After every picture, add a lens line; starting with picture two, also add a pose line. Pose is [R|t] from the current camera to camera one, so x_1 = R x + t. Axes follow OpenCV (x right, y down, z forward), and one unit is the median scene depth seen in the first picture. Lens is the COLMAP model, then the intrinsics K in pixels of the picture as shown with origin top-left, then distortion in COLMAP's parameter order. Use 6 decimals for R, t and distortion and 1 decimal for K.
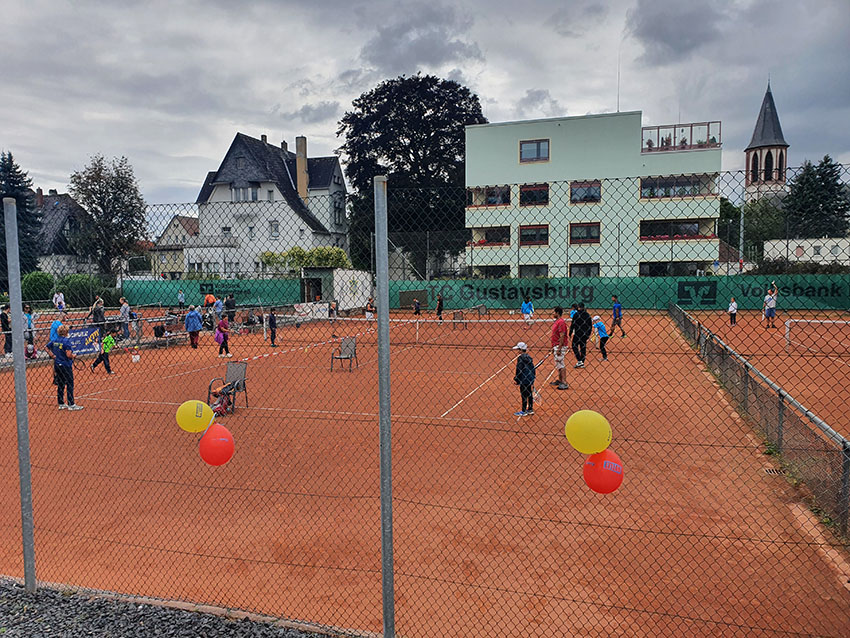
lens RADIAL K [[672.5, 0, 407.7], [0, 672.5, 320.9], [0, 0, 1]] dist [0.028660, 0.005699]
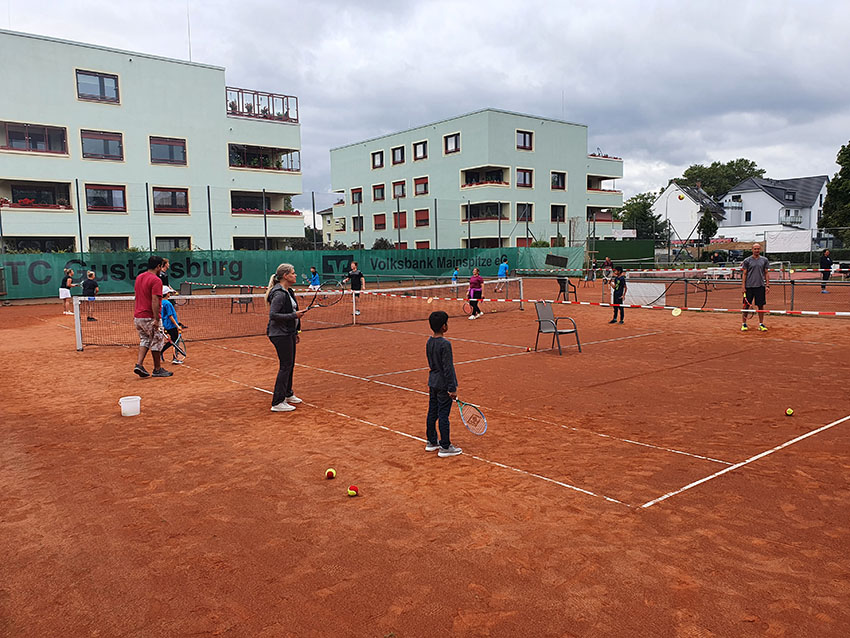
lens RADIAL K [[680.7, 0, 426.0], [0, 680.7, 323.9], [0, 0, 1]] dist [0.021932, -0.007098]
pose [[0.534838, -0.079339, 0.841221, -0.298140], [0.072421, 0.996223, 0.047914, 0.003555], [-0.841845, 0.035296, 0.538564, 0.298455]]
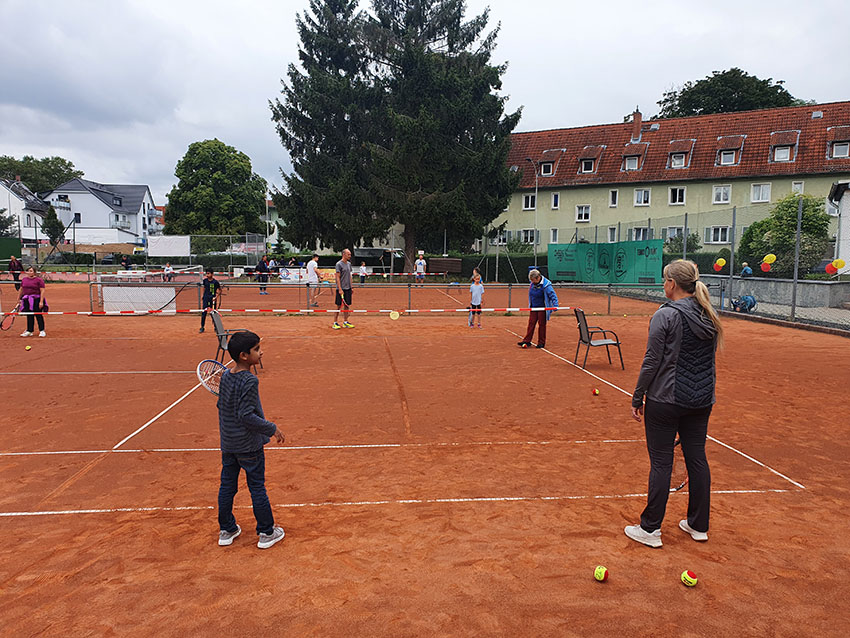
lens RADIAL K [[661.6, 0, 430.1], [0, 661.6, 333.0], [0, 0, 1]] dist [0.026161, -0.002944]
pose [[-0.412387, -0.094907, 0.906052, -0.255084], [0.064644, 0.989003, 0.133018, -0.010833], [-0.908712, 0.113426, -0.401717, 0.487259]]
